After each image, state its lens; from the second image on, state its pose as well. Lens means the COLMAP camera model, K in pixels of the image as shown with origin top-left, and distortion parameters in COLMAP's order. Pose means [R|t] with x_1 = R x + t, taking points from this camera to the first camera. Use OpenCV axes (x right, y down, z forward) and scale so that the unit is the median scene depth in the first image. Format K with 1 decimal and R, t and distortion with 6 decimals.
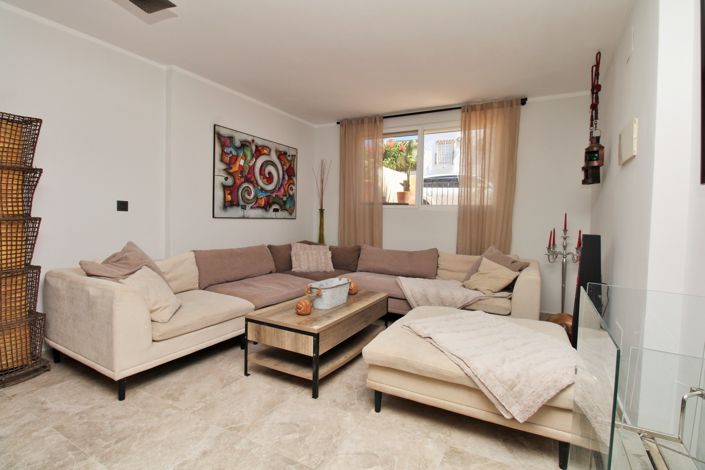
lens RADIAL K [[332.4, 0, 355.2], [0, 332.4, 235.1], [0, 0, 1]] dist [-0.003508, -0.001927]
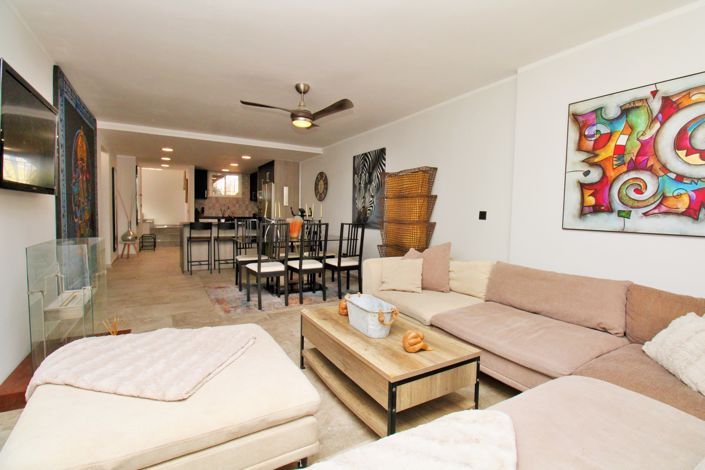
lens RADIAL K [[332.4, 0, 353.8], [0, 332.4, 234.0], [0, 0, 1]] dist [-0.003508, -0.001927]
pose [[-0.494611, 0.018625, -0.868915, 0.428921], [-0.087272, 0.993653, 0.070977, -0.049152], [0.864721, 0.110938, -0.489847, 0.892174]]
